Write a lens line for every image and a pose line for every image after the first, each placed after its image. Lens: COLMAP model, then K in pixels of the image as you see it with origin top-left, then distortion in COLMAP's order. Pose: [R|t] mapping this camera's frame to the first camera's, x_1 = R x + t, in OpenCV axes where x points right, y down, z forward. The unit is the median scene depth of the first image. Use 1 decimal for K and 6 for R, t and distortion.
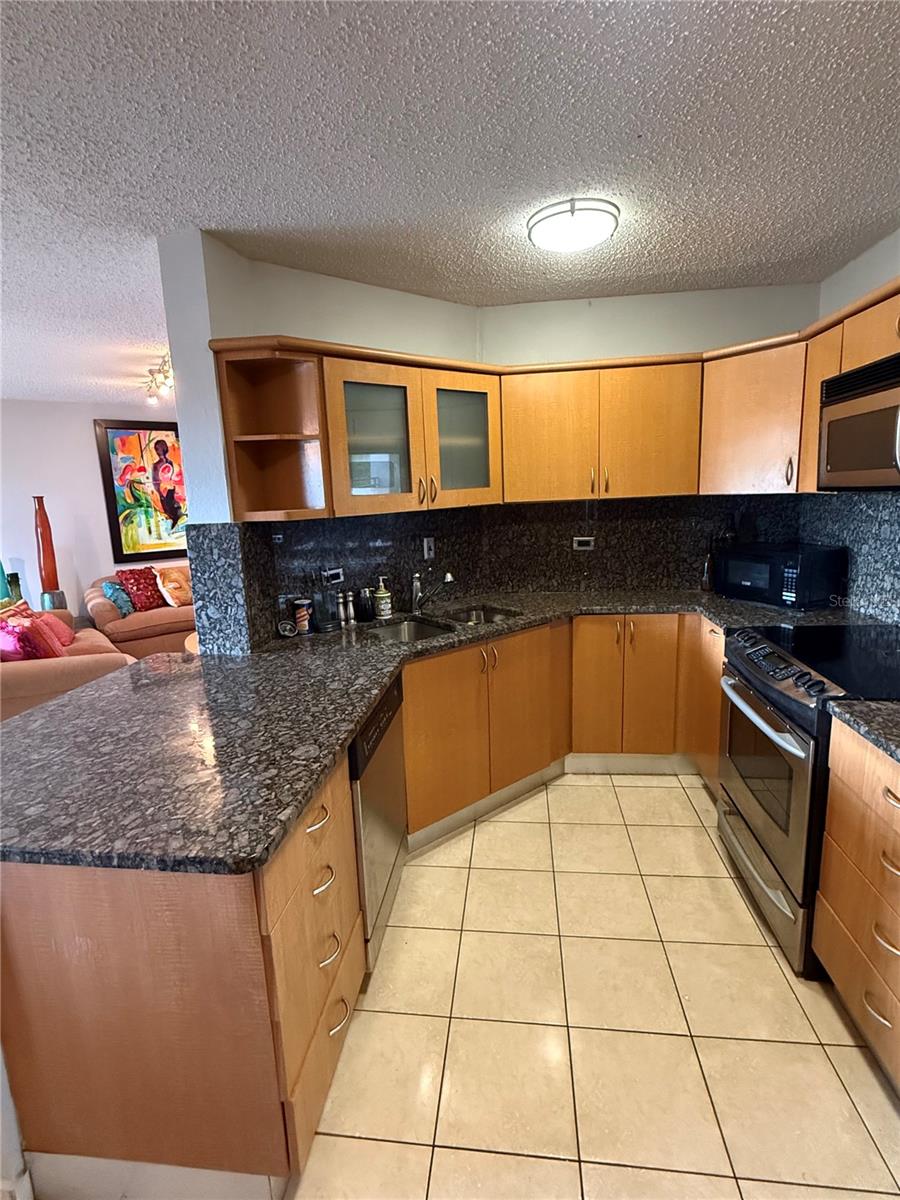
lens RADIAL K [[572.2, 0, 451.9], [0, 572.2, 597.2], [0, 0, 1]] dist [-0.000705, 0.000477]
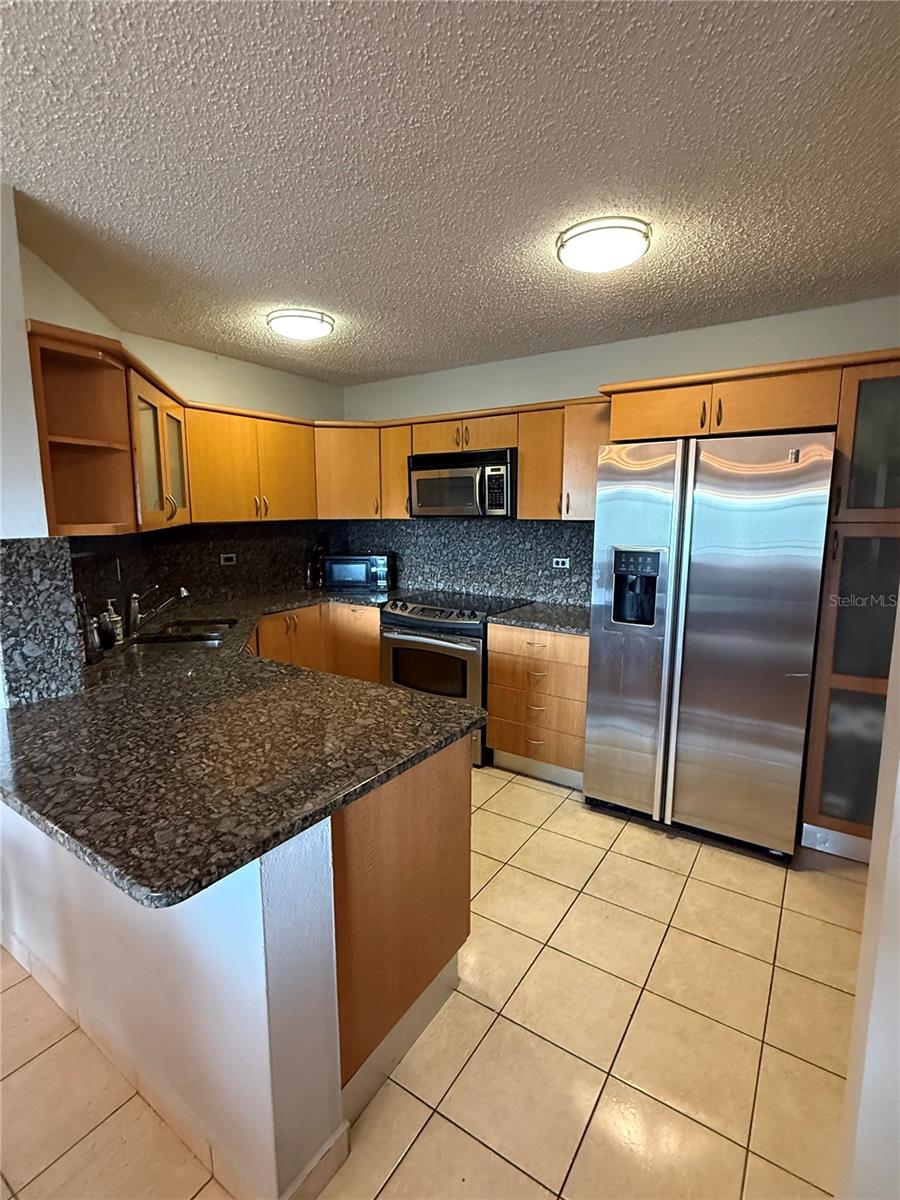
lens RADIAL K [[572.2, 0, 443.2], [0, 572.2, 600.5], [0, 0, 1]] dist [-0.000705, 0.000477]
pose [[0.458565, -0.102187, 0.882766, -0.918335], [0.148928, 0.988155, 0.037024, 0.016135], [-0.876093, 0.114490, 0.468352, 0.122618]]
